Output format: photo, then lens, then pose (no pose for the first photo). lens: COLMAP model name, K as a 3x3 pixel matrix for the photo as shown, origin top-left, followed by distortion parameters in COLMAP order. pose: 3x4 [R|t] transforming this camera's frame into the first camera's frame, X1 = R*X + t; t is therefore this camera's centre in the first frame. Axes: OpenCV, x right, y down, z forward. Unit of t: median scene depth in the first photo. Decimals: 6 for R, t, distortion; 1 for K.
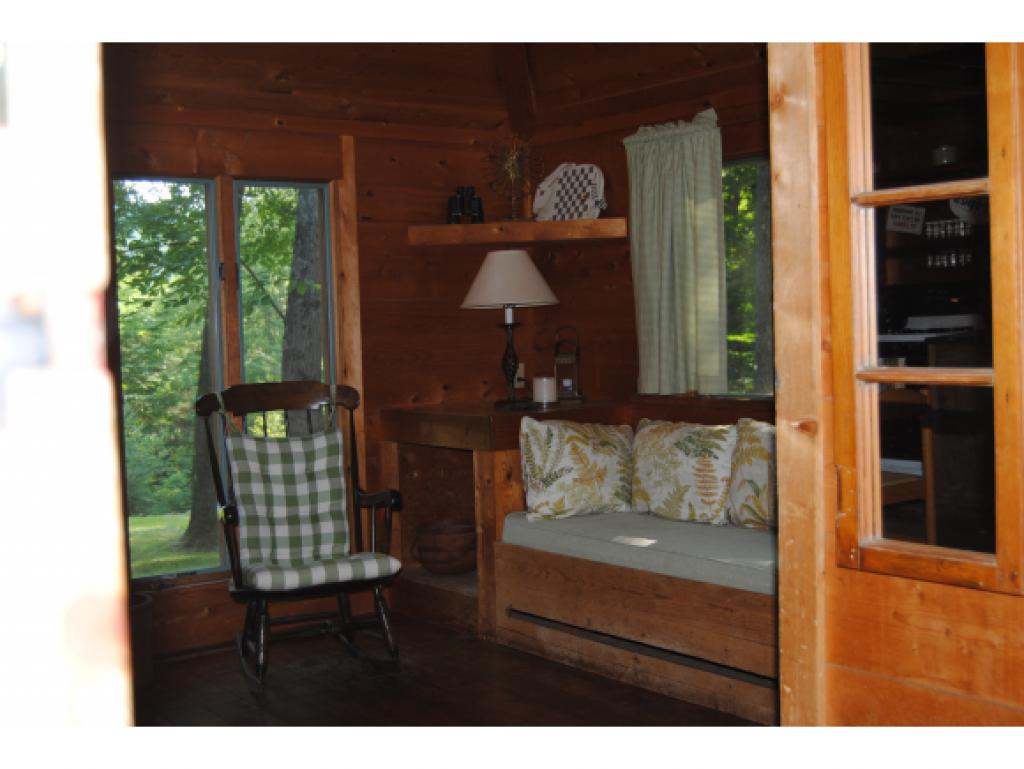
lens RADIAL K [[1306.9, 0, 512.0], [0, 1306.9, 384.5], [0, 0, 1]] dist [0.003563, 0.005838]
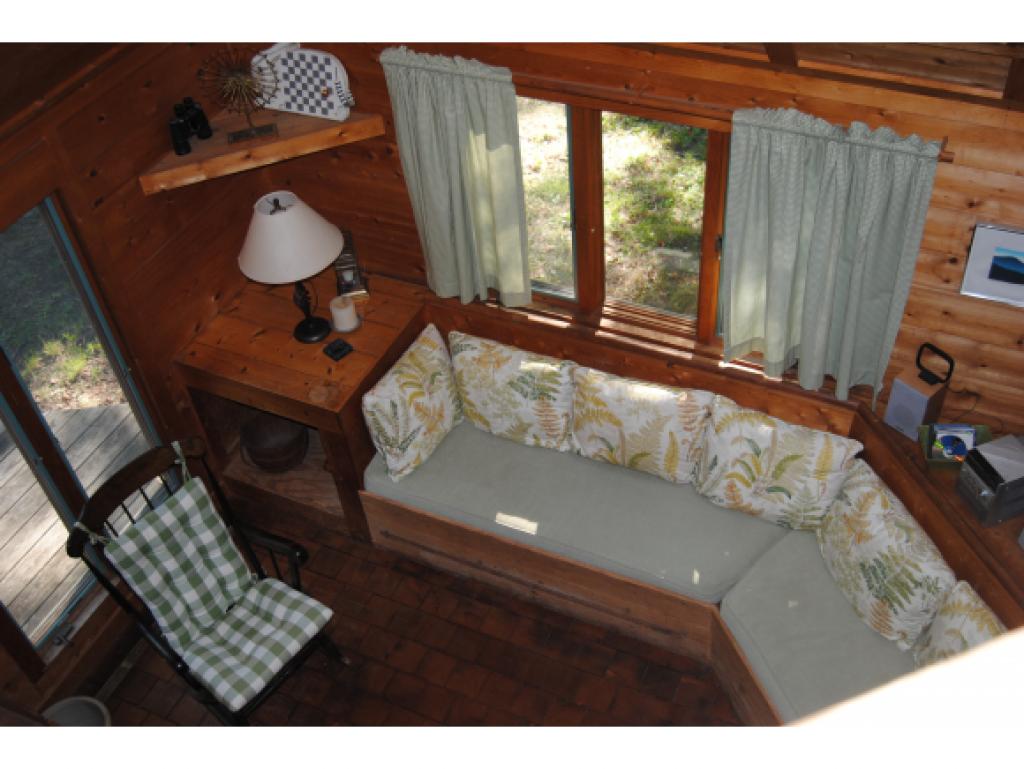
lens RADIAL K [[1082.3, 0, 512.0], [0, 1082.3, 384.5], [0, 0, 1]] dist [-0.057076, -0.010296]
pose [[0.884398, -0.354923, 0.303100, -0.143938], [0.070393, 0.743411, 0.665121, -0.544960], [-0.461394, -0.566895, 0.682455, 0.379669]]
